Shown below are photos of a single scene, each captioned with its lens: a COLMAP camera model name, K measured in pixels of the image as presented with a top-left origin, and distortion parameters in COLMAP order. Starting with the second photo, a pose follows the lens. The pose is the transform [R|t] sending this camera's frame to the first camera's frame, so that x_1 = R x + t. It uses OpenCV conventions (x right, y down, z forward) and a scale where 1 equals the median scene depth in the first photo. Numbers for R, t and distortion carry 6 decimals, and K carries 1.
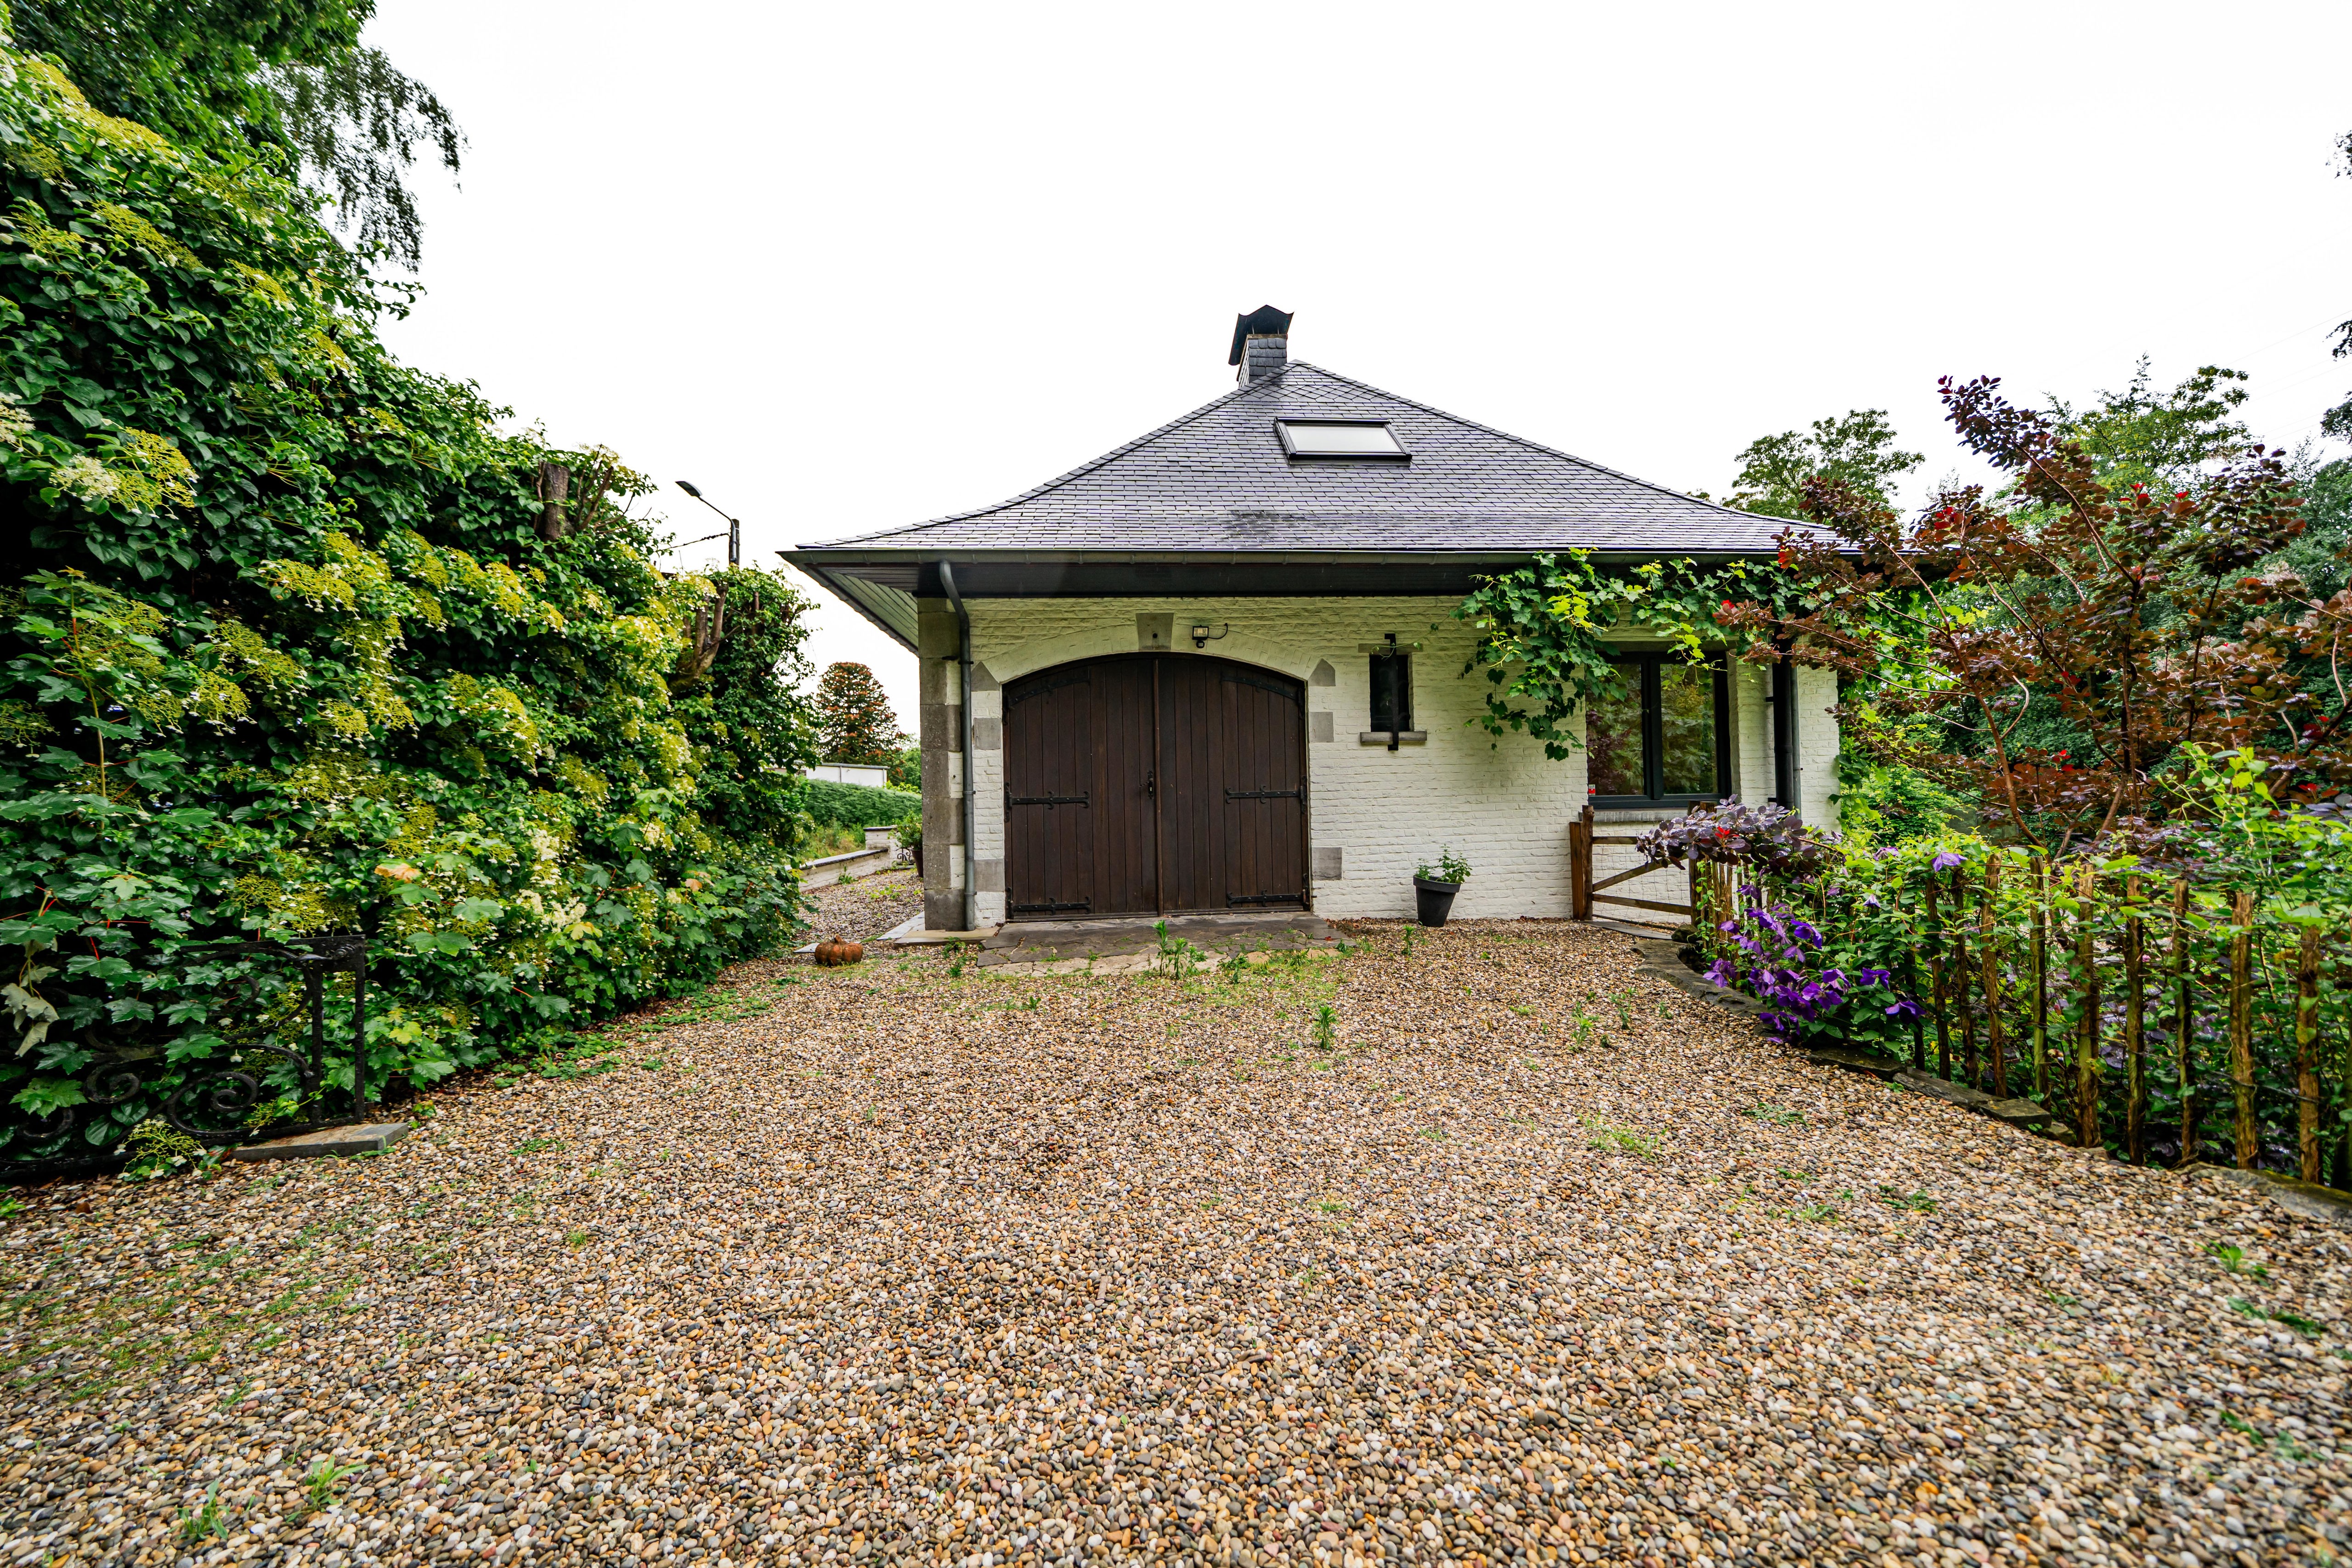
lens RADIAL K [[802.3, 0, 1177.0], [0, 802.3, 792.5], [0, 0, 1]] dist [-0.008197, 0.000745]
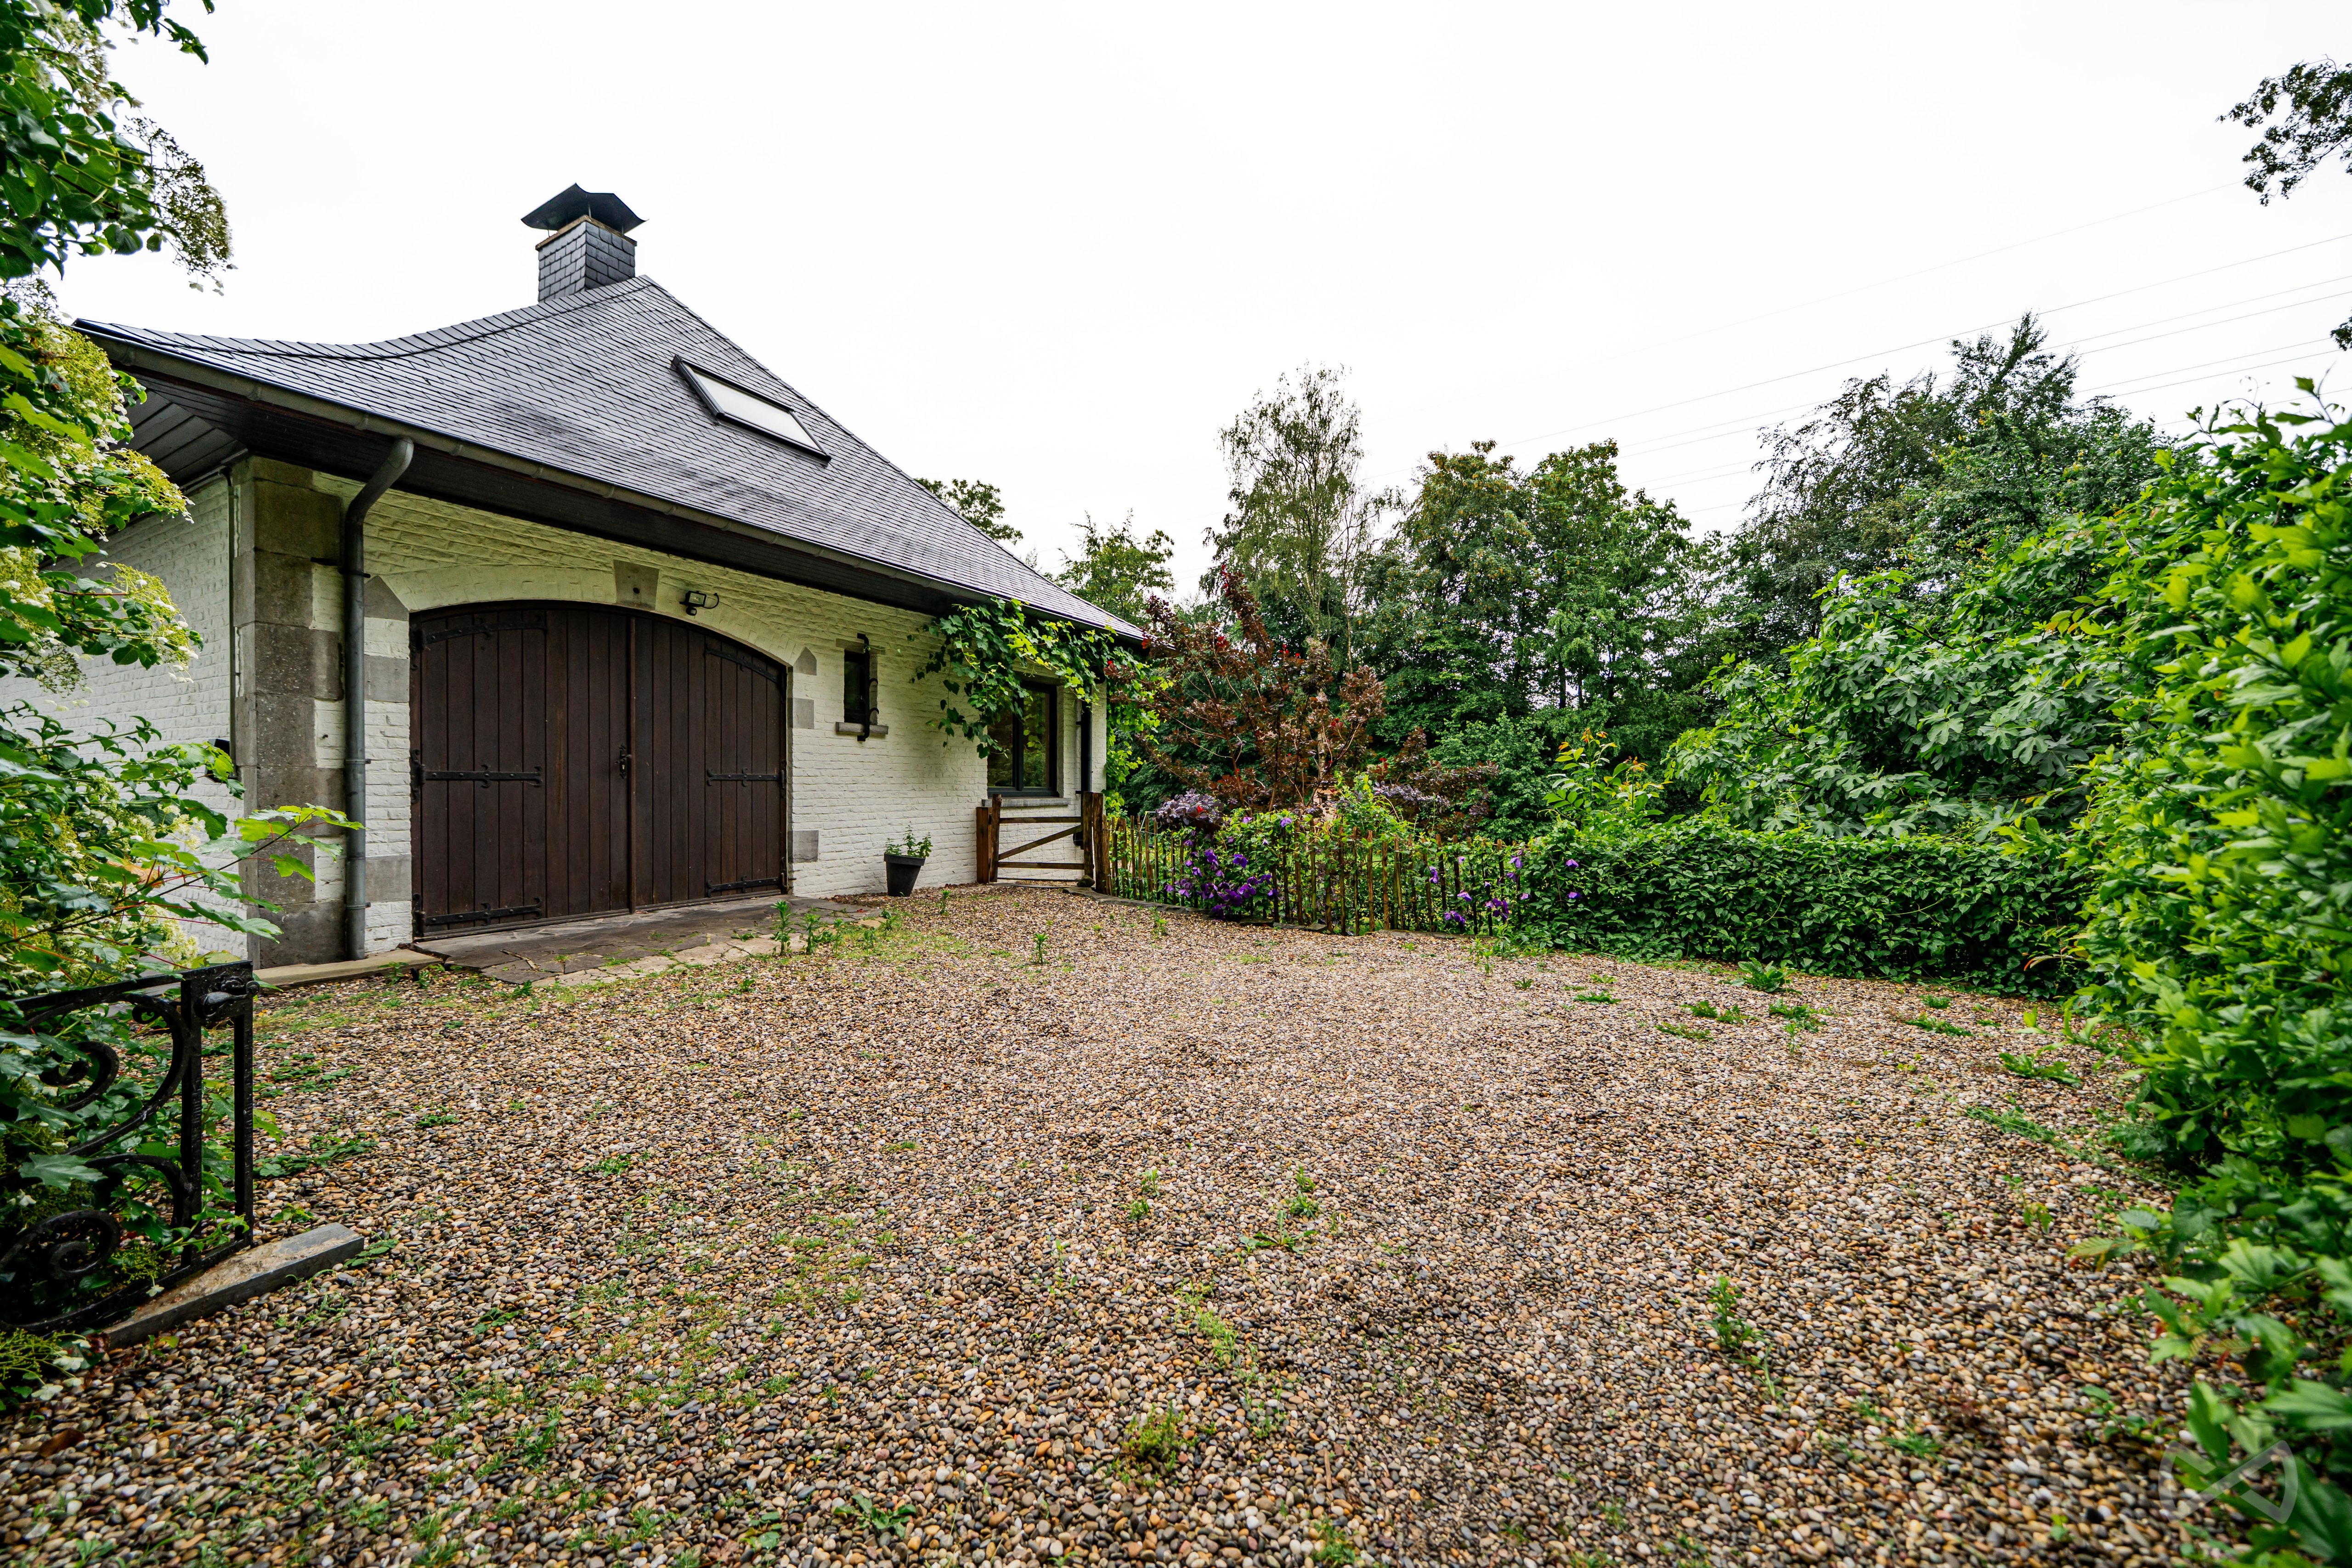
lens RADIAL K [[863.9, 0, 1187.9], [0, 863.9, 787.5], [0, 0, 1]] dist [-0.003519, -0.000616]
pose [[0.532421, 0.022259, 0.846187, -0.494156], [-0.027435, 0.999583, -0.009032, 0.009753], [-0.846035, -0.018406, 0.532809, -0.007221]]
